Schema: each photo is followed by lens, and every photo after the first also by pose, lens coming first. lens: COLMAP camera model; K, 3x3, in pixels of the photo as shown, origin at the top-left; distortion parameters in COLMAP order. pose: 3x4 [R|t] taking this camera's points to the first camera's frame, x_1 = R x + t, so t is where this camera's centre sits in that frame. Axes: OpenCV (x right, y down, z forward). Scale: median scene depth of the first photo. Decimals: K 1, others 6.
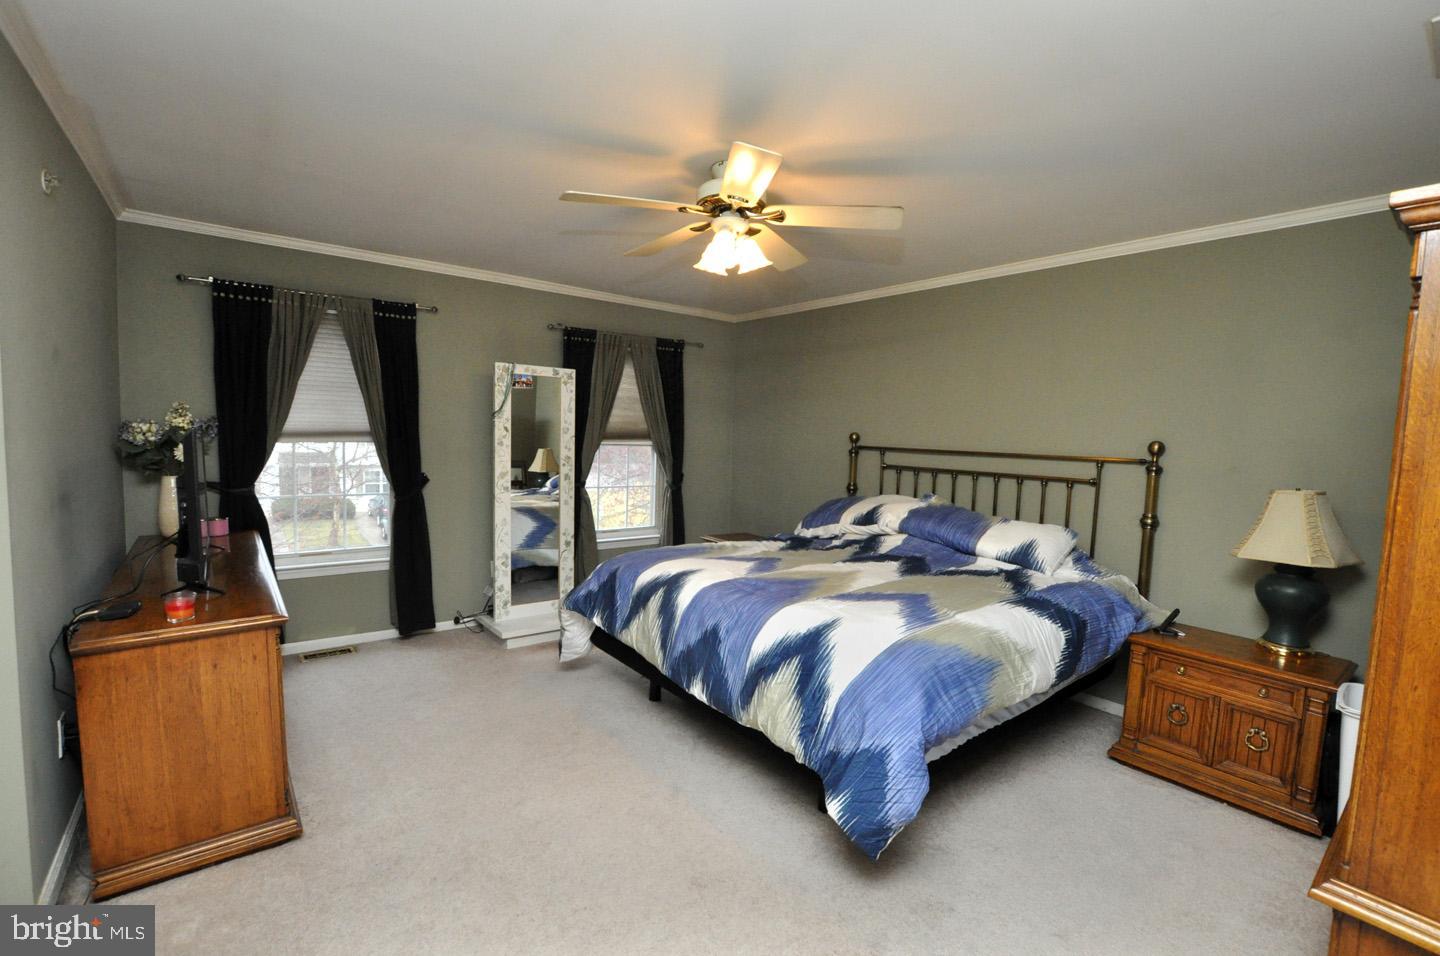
lens RADIAL K [[640.1, 0, 719.6], [0, 640.1, 471.0], [0, 0, 1]] dist [-0.000404, 0.000031]
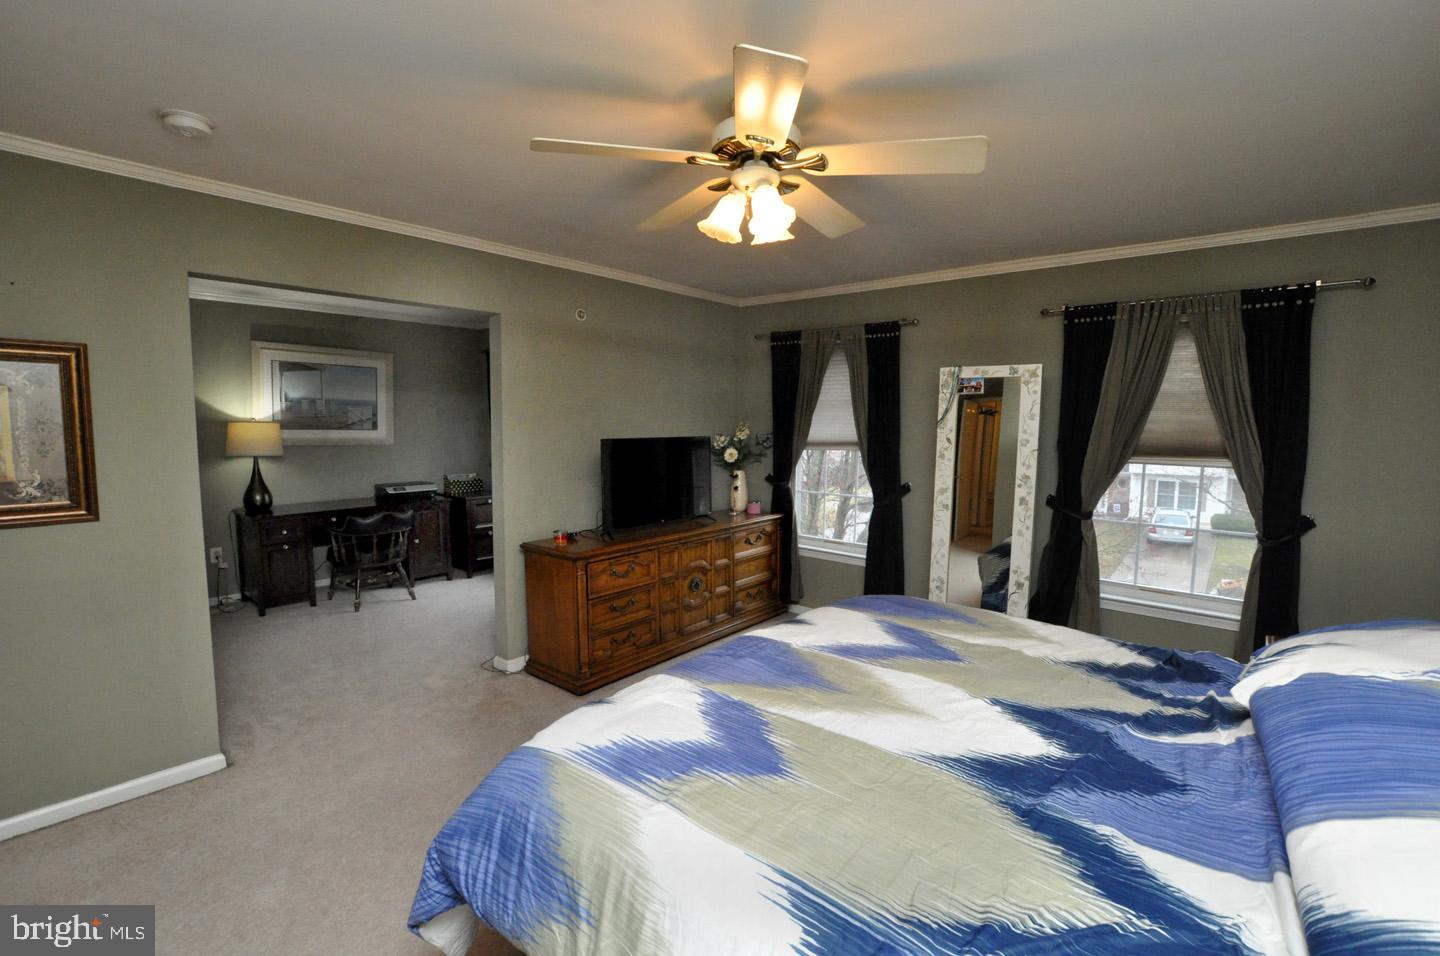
lens RADIAL K [[630.7, 0, 722.0], [0, 630.7, 478.2], [0, 0, 1]] dist [-0.029812, -0.000041]
pose [[0.202095, 0.060163, -0.977516, 0.469459], [-0.063539, 0.996814, 0.048215, -0.034679], [0.977303, 0.052366, 0.205274, 0.507455]]
